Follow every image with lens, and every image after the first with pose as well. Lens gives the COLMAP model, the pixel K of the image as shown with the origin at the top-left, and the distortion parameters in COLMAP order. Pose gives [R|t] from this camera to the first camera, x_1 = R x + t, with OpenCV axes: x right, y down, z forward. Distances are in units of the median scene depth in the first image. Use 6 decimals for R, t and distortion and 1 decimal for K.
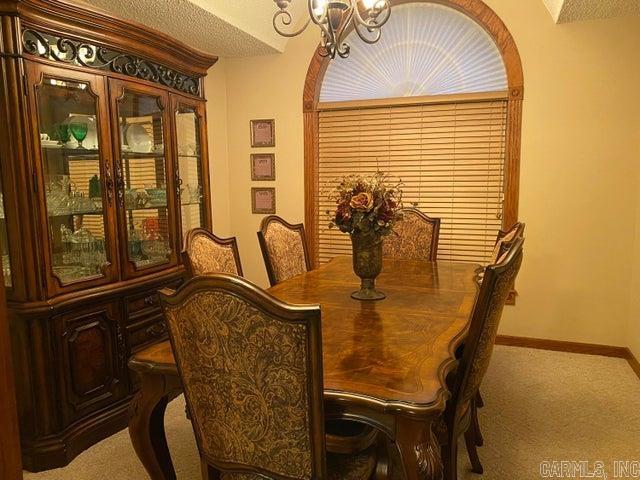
lens RADIAL K [[484.3, 0, 360.6], [0, 484.3, 247.3], [0, 0, 1]] dist [0.015993, -0.018577]
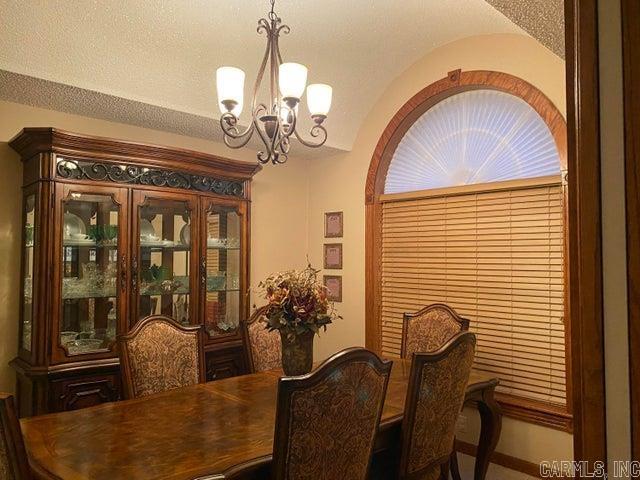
lens RADIAL K [[484.3, 0, 321.2], [0, 484.3, 242.1], [0, 0, 1]] dist [0.015993, -0.018577]
pose [[0.902193, 0.000022, -0.431333, 0.278235], [-0.077504, 0.983733, -0.162060, -0.030312], [0.424313, 0.179639, 0.887518, 0.072382]]
